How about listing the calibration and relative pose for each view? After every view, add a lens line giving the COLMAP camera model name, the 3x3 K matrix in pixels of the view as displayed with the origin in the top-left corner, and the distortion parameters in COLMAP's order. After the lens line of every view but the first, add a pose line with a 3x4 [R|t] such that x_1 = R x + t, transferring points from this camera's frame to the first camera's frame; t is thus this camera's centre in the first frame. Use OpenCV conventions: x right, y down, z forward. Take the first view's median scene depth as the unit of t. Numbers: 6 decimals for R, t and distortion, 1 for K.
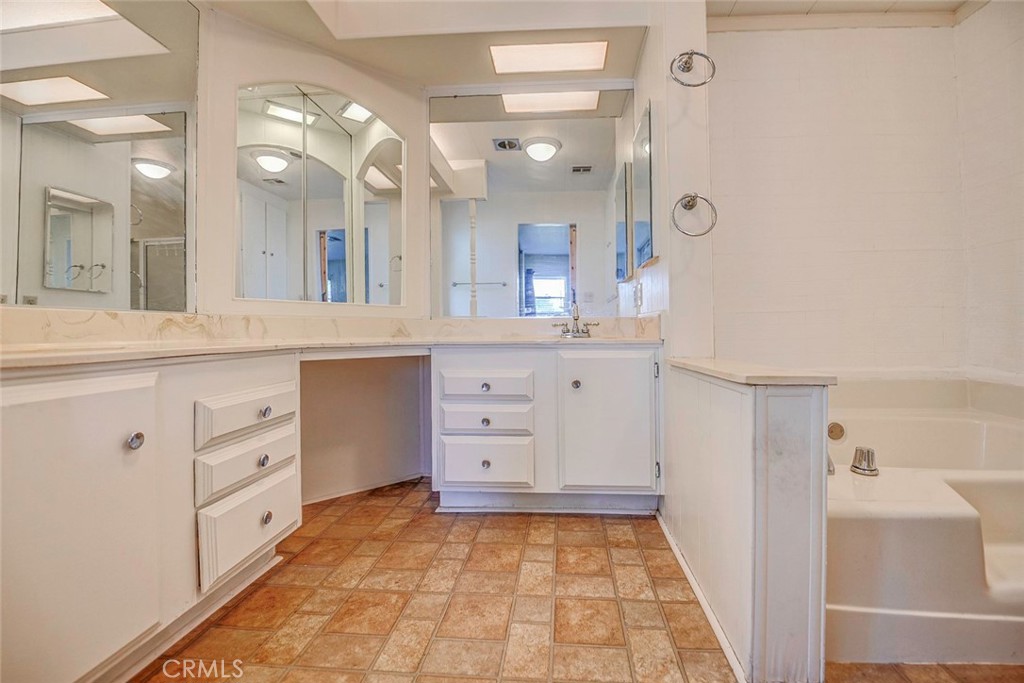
lens RADIAL K [[432.8, 0, 512.1], [0, 432.8, 333.1], [0, 0, 1]] dist [-0.024158, -0.001961]
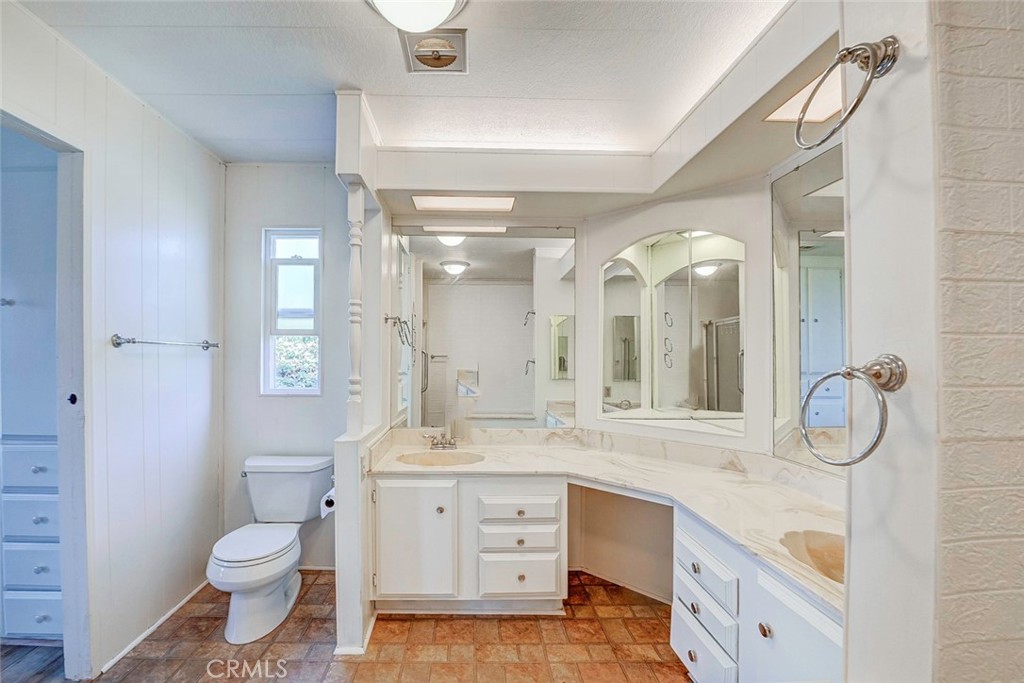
lens RADIAL K [[432.8, 0, 489.5], [0, 432.8, 355.4], [0, 0, 1]] dist [-0.024158, -0.001961]
pose [[0.097065, 0.007110, -0.995253, 0.917759], [0.000436, 0.999974, 0.007186, -0.376176], [0.995278, -0.001131, 0.097059, 0.641222]]
